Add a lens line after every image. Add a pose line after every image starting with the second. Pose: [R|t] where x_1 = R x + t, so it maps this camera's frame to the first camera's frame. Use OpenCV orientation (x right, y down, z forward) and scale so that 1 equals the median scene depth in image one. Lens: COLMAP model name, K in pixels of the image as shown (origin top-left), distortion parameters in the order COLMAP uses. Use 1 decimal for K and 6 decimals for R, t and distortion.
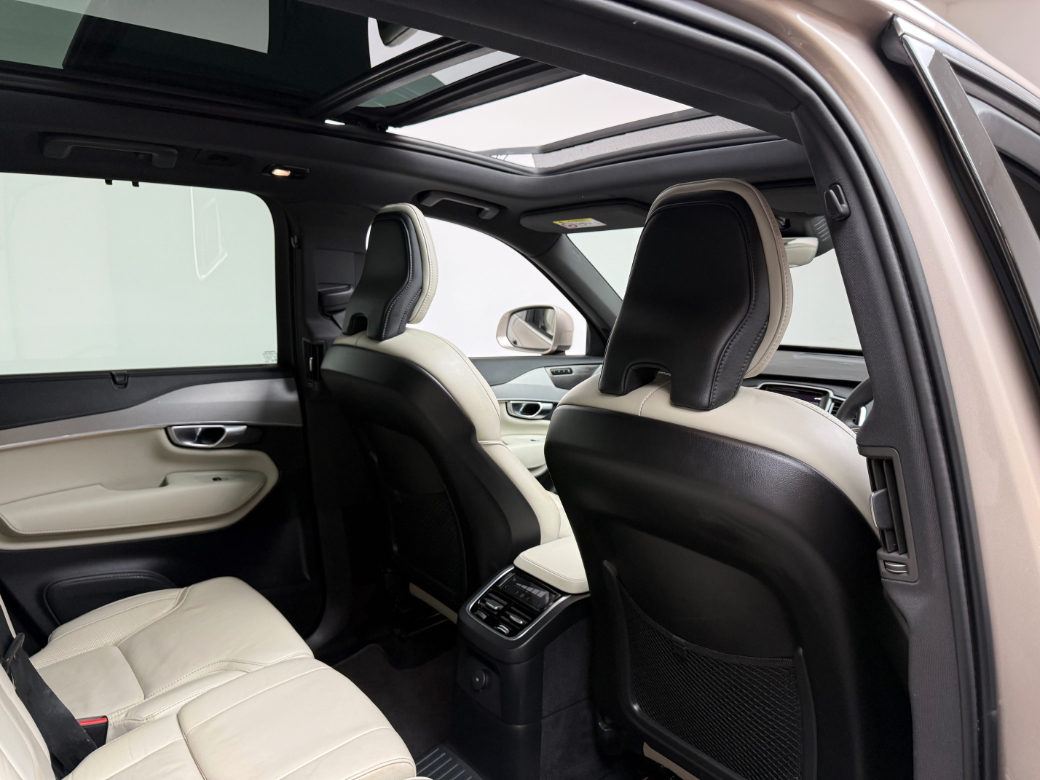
lens RADIAL K [[729.8, 0, 518.6], [0, 729.8, 389.9], [0, 0, 1]] dist [-0.008164, -0.001108]
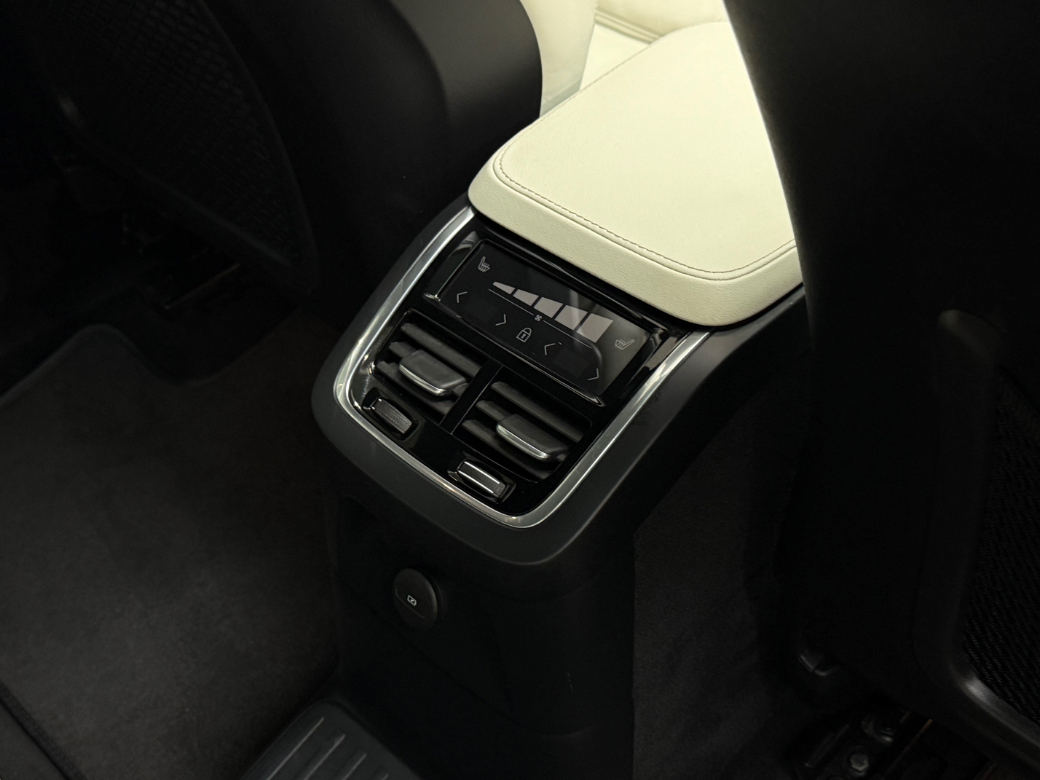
lens RADIAL K [[1244.8, 0, 520.1], [0, 1244.8, 390.2], [0, 0, 1]] dist [0.013900, 0.000000]
pose [[0.986823, -0.148405, 0.064471, -0.031675], [0.086316, 0.819859, 0.566022, 0.026784], [-0.136858, -0.552998, 0.821866, 0.598008]]
